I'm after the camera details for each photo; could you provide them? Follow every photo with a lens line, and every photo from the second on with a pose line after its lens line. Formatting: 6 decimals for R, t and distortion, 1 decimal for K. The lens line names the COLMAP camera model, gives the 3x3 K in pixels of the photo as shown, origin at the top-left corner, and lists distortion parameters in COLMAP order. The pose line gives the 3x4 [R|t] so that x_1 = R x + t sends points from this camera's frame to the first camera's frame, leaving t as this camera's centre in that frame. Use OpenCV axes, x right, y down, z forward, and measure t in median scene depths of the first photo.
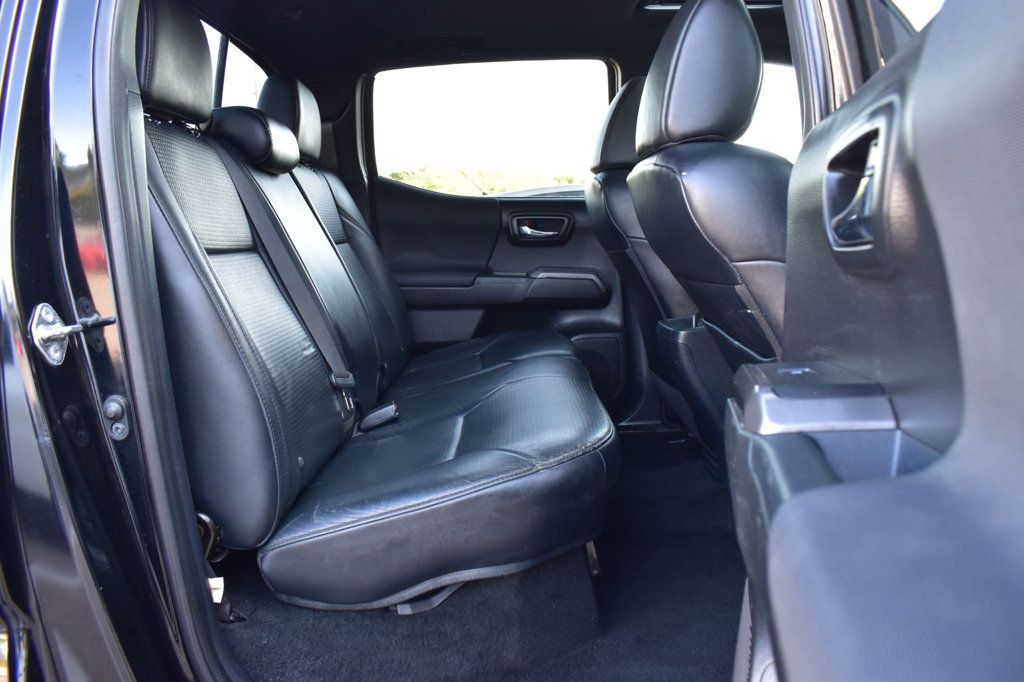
lens RADIAL K [[792.9, 0, 510.6], [0, 792.9, 339.3], [0, 0, 1]] dist [-0.082287, 0.002135]
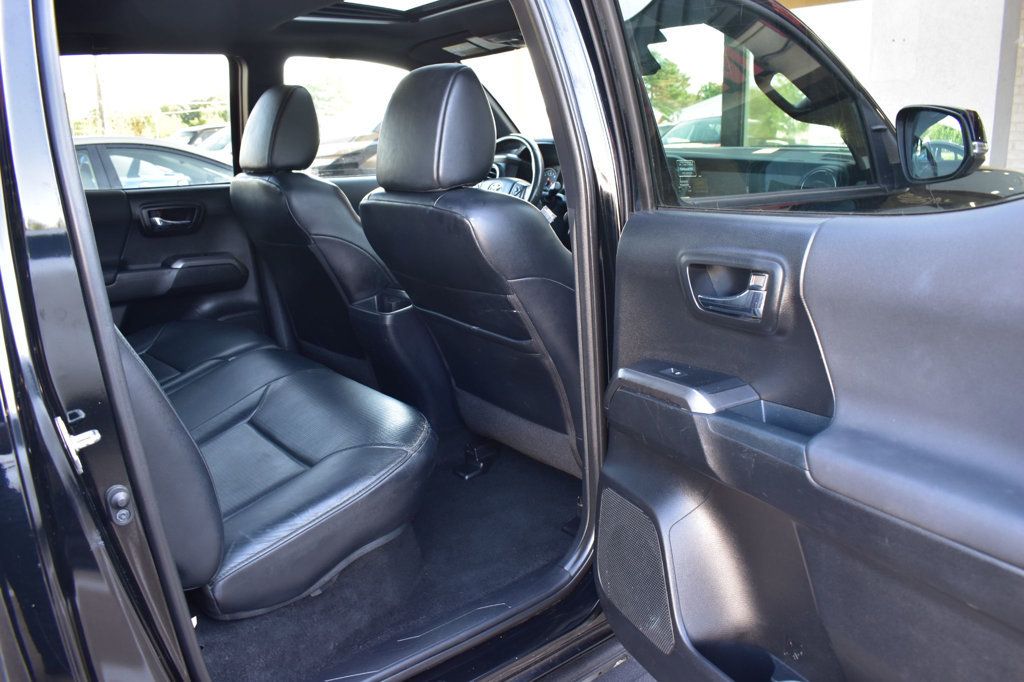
lens RADIAL K [[792.9, 0, 515.3], [0, 792.9, 339.7], [0, 0, 1]] dist [-0.082287, 0.002135]
pose [[0.769787, -0.157213, 0.618637, -0.397476], [0.093798, 0.986533, 0.133991, -0.118299], [-0.631372, -0.045118, 0.774167, -0.080295]]
